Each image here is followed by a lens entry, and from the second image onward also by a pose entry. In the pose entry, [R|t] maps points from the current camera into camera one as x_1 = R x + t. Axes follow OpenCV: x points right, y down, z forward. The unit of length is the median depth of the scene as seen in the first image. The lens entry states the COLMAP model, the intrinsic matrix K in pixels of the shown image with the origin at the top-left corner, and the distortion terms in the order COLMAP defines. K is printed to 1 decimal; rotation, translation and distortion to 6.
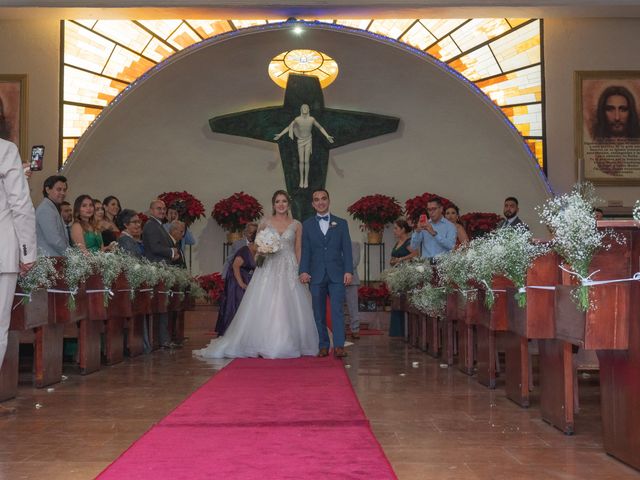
lens RADIAL K [[1130.1, 0, 331.9], [0, 1130.1, 240.0], [0, 0, 1]] dist [0.029418, -0.016809]
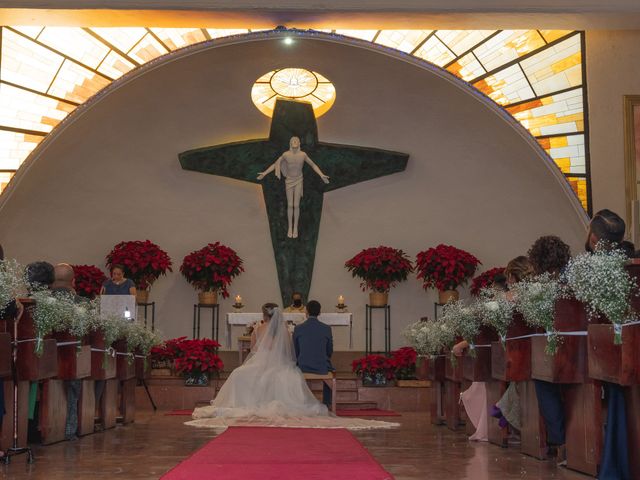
lens RADIAL K [[1130.1, 0, 331.9], [0, 1130.1, 240.0], [0, 0, 1]] dist [0.029418, -0.016809]
pose [[0.999774, 0.006115, 0.020340, -0.013956], [-0.004544, 0.997067, -0.076402, 0.019604], [-0.020747, 0.076292, 0.996870, 0.190283]]
